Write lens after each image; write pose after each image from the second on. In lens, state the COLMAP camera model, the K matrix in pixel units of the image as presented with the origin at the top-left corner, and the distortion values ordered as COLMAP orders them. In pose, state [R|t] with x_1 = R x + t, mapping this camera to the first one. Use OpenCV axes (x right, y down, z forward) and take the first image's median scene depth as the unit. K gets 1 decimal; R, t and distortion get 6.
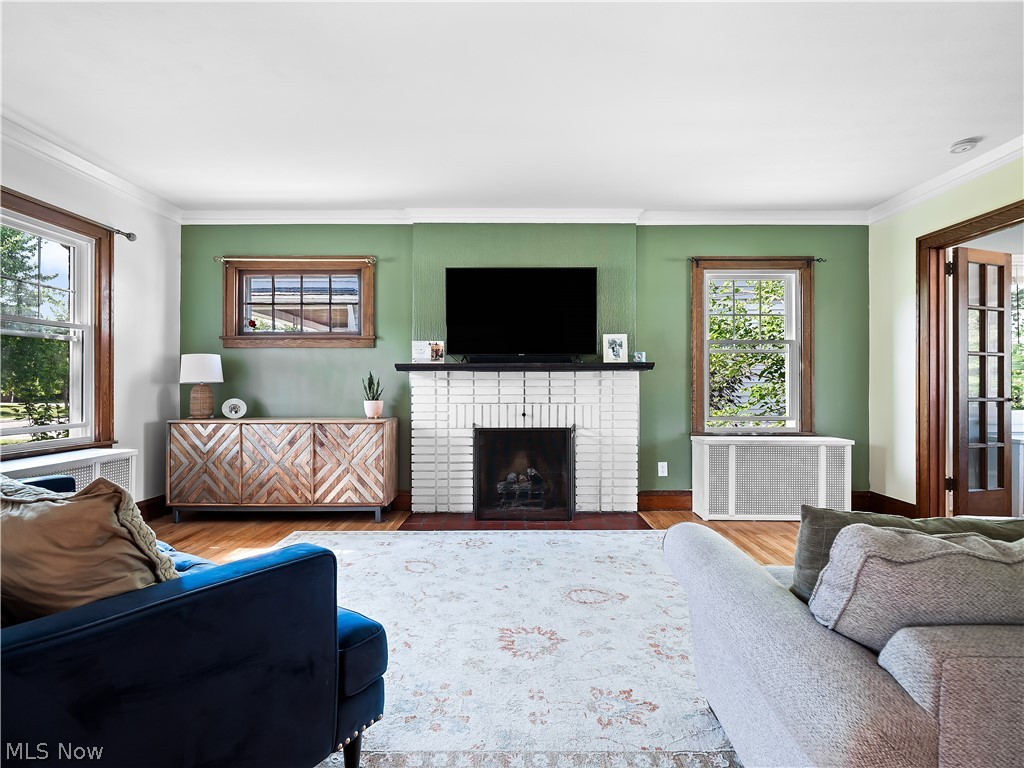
lens RADIAL K [[508.6, 0, 511.7], [0, 508.6, 382.4], [0, 0, 1]] dist [0.001026, -0.002114]
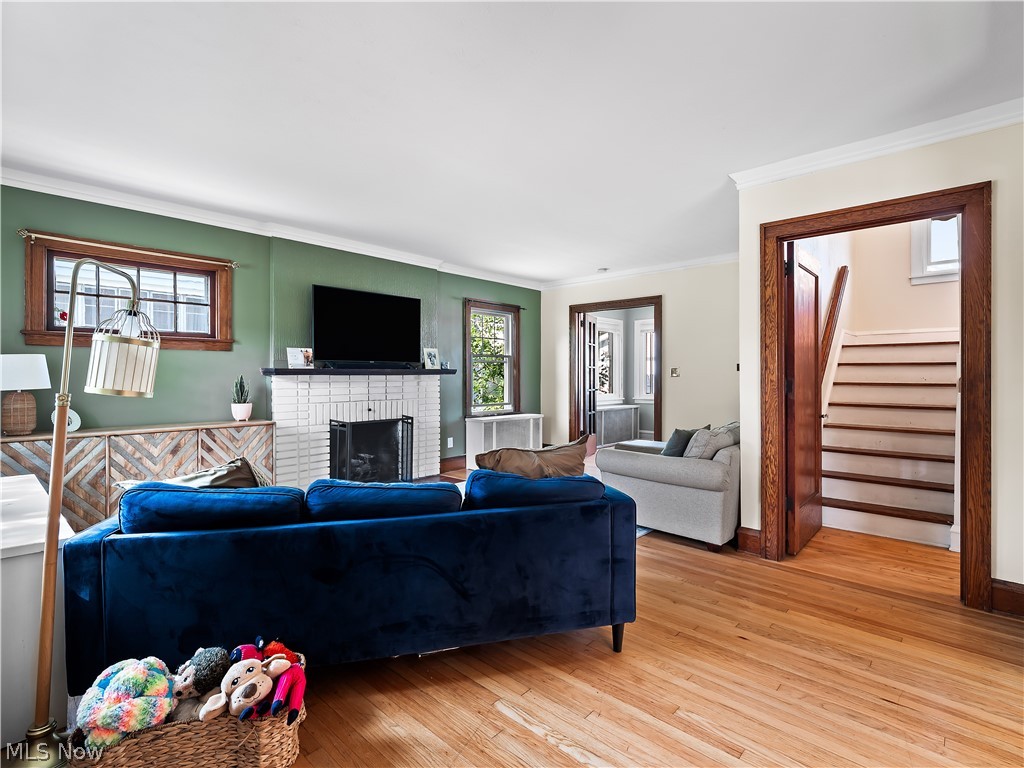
lens RADIAL K [[508.6, 0, 506.3], [0, 508.6, 378.4], [0, 0, 1]] dist [0.001026, -0.002114]
pose [[0.672538, -0.004885, 0.740047, -0.680221], [-0.001208, 0.999970, 0.007699, -0.023974], [-0.740062, -0.006071, 0.672511, -0.089160]]
